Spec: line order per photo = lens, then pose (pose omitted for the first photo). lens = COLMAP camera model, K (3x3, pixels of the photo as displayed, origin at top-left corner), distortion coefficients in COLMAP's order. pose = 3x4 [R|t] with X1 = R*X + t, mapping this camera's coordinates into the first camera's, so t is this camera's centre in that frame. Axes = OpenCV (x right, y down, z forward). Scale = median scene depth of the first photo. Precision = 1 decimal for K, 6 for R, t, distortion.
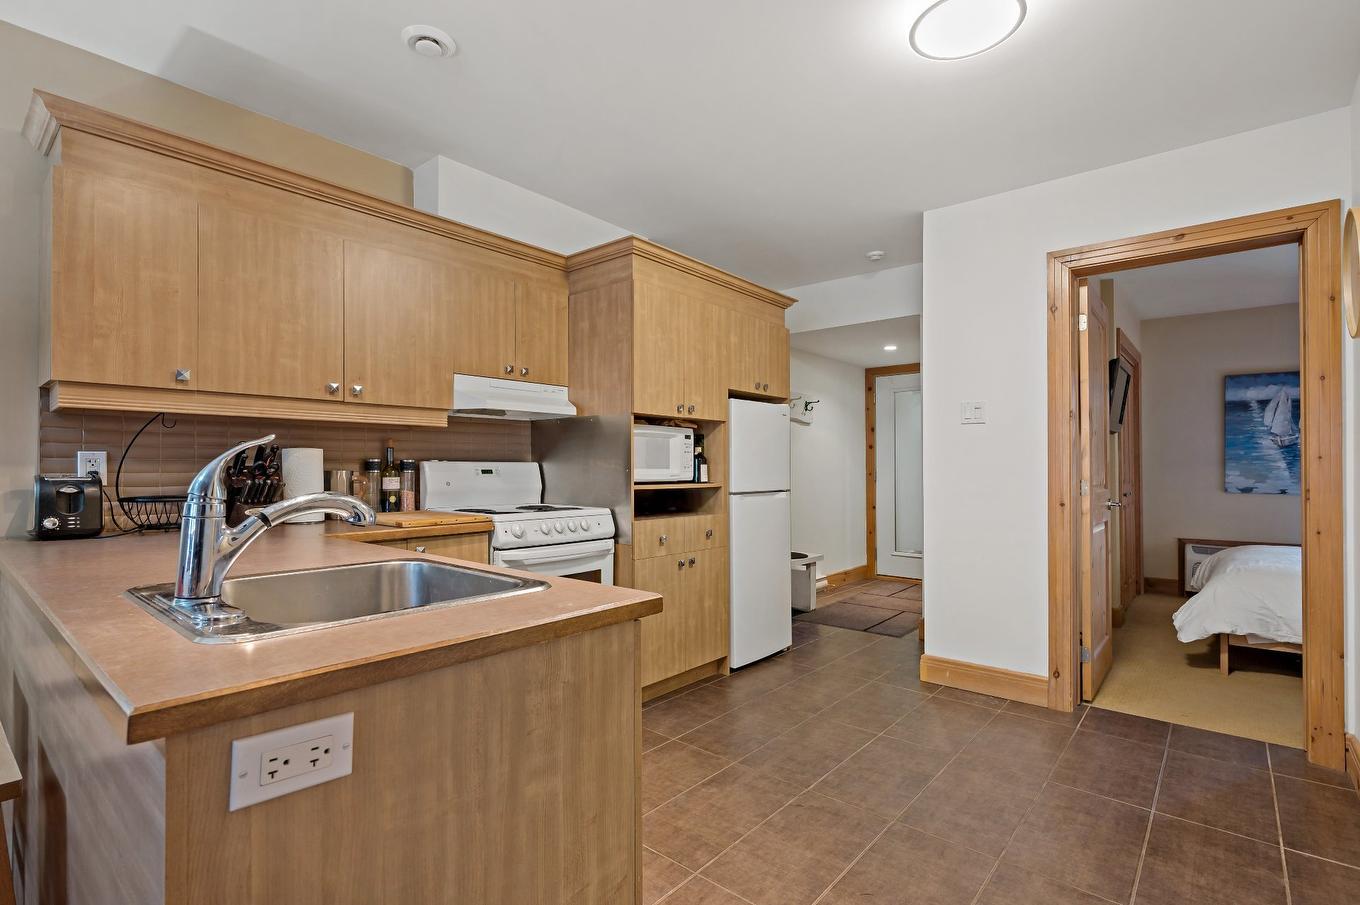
lens RADIAL K [[655.7, 0, 672.6], [0, 655.7, 455.6], [0, 0, 1]] dist [0.002015, -0.003006]
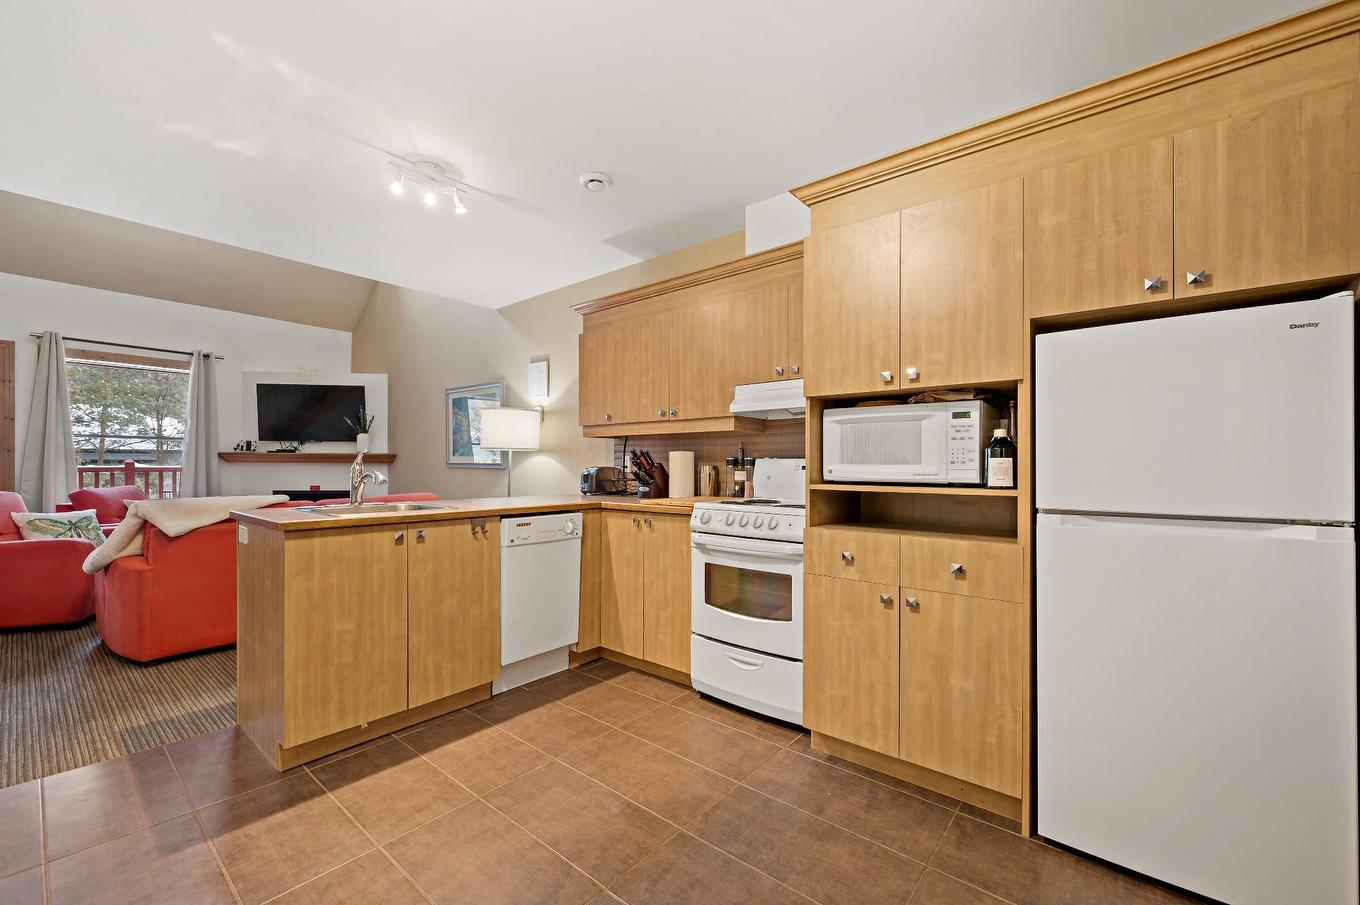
lens RADIAL K [[553.5, 0, 691.9], [0, 553.5, 468.8], [0, 0, 1]] dist [-0.002033, -0.000209]
pose [[0.019884, 0.002065, -0.999800, 0.637434], [0.009293, 0.999954, 0.002251, 0.023093], [0.999759, -0.009336, 0.019864, 0.832335]]
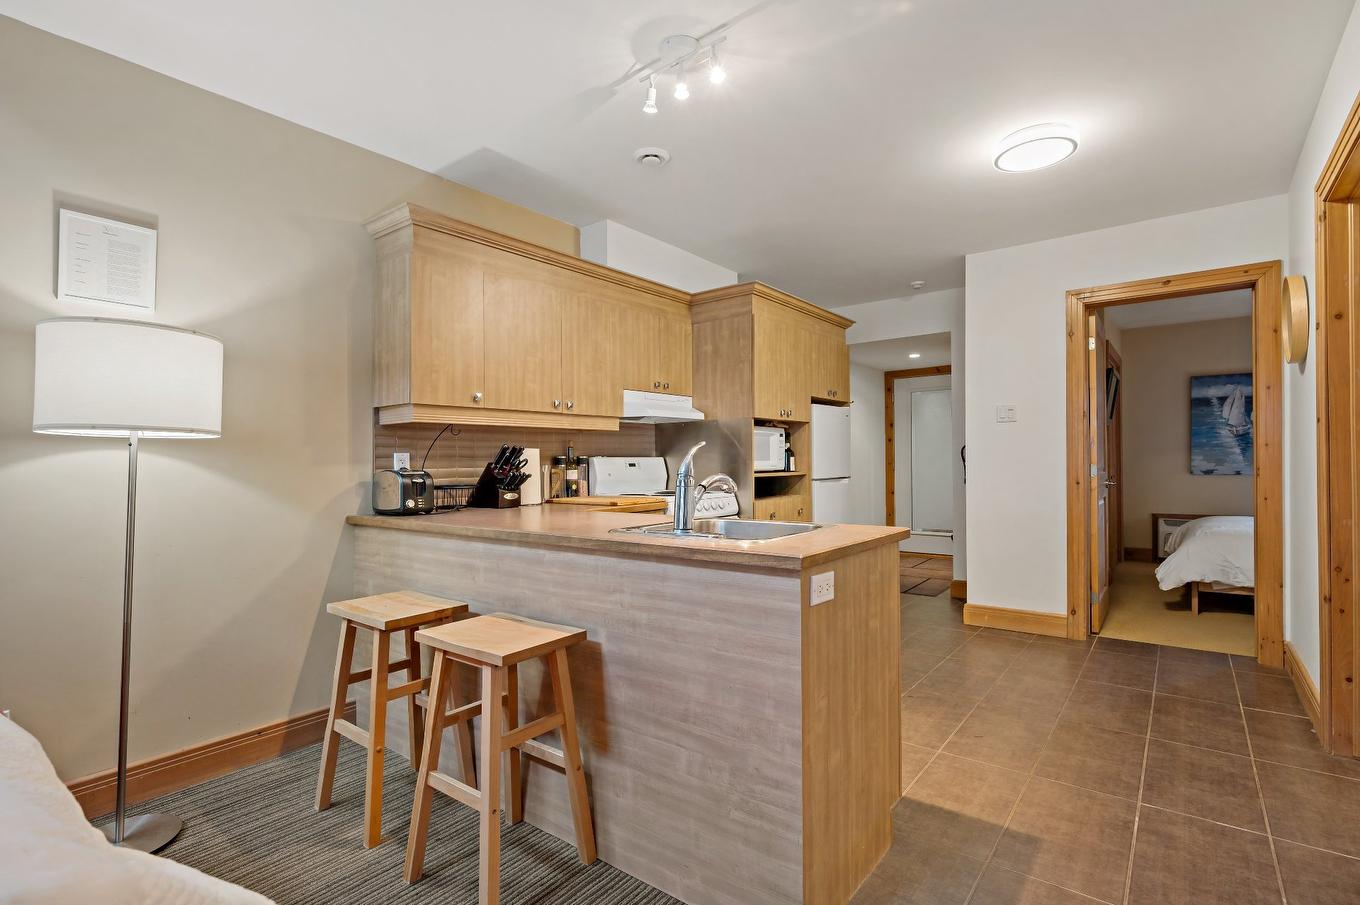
lens RADIAL K [[655.7, 0, 671.2], [0, 655.7, 461.4], [0, 0, 1]] dist [0.002015, -0.003006]
pose [[0.999098, -0.014996, 0.039727, -0.271606], [0.014300, 0.999740, 0.017742, -0.003940], [-0.039983, -0.017158, 0.999053, -0.279759]]
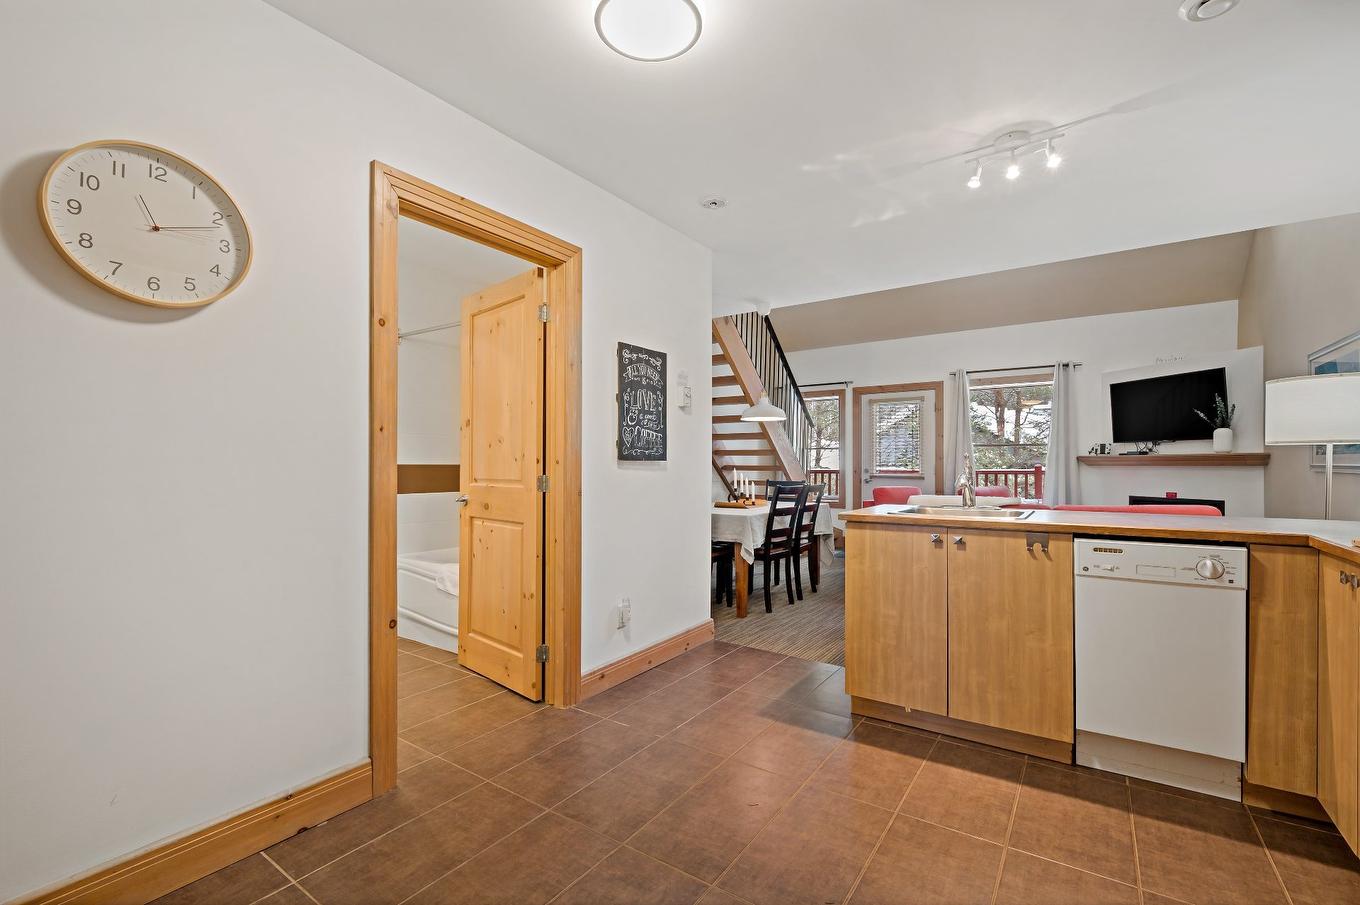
lens RADIAL K [[601.1, 0, 677.1], [0, 601.1, 467.2], [0, 0, 1]] dist [0.001896, -0.000954]
pose [[-0.994918, -0.004497, -0.100587, 0.321508], [-0.003290, 0.999921, -0.012155, 0.025216], [0.100634, -0.011762, -0.994854, 1.226620]]
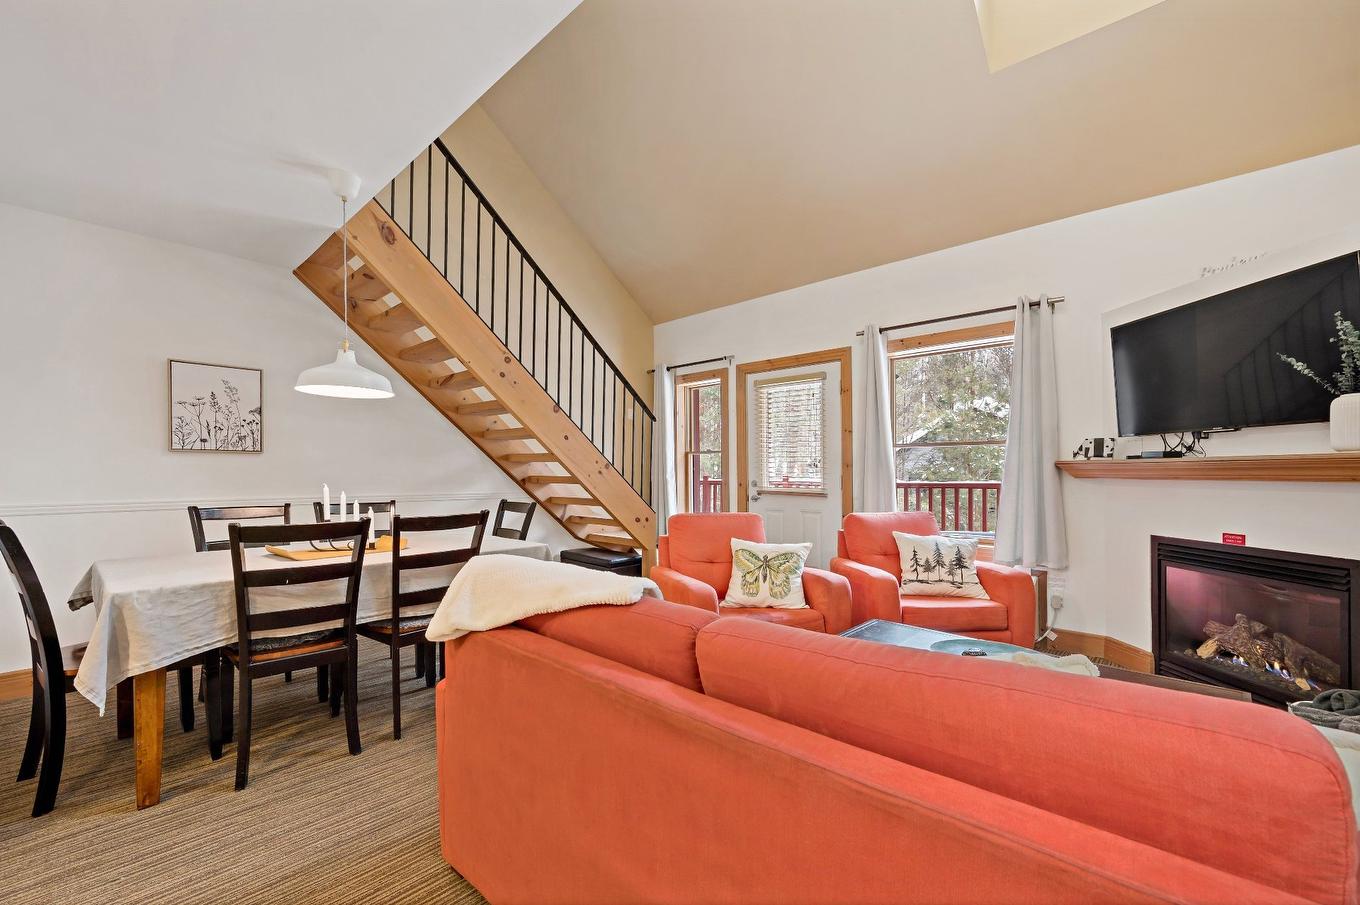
lens RADIAL K [[553.5, 0, 673.0], [0, 553.5, 472.0], [0, 0, 1]] dist [-0.002033, -0.000209]
pose [[-0.998841, -0.006443, 0.047692, -0.602265], [-0.007267, 0.999827, -0.017121, 0.001426], [-0.047574, -0.017448, -0.998715, 0.385013]]
